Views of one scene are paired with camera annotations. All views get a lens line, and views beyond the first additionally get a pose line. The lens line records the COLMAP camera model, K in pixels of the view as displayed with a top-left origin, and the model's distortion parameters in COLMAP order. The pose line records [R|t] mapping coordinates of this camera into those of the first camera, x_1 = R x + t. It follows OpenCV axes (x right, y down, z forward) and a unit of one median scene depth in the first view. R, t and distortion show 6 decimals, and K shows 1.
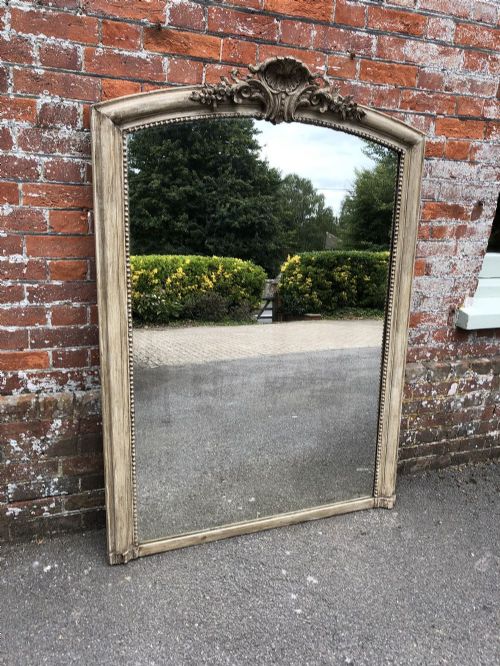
lens RADIAL K [[524.1, 0, 234.7], [0, 524.1, 319.4], [0, 0, 1]] dist [0.001365, 0.010580]
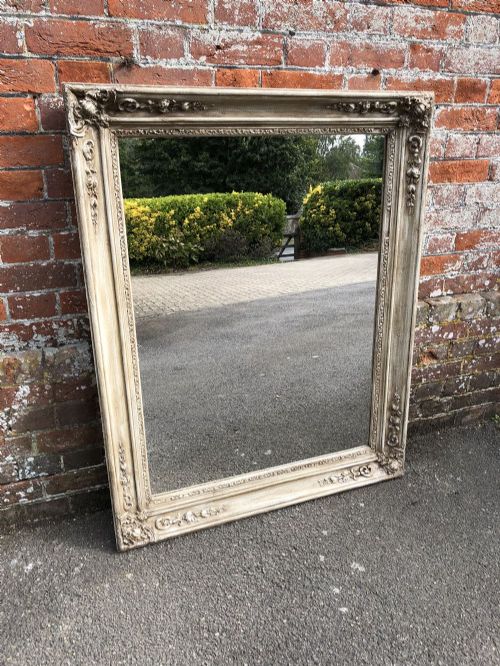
lens RADIAL K [[532.4, 0, 234.4], [0, 532.4, 331.4], [0, 0, 1]] dist [0.005934, -0.002736]
pose [[0.998849, -0.043366, -0.020492, -0.008335], [0.045661, 0.990535, 0.129443, 0.023246], [0.014684, -0.130230, 0.991375, 0.227918]]
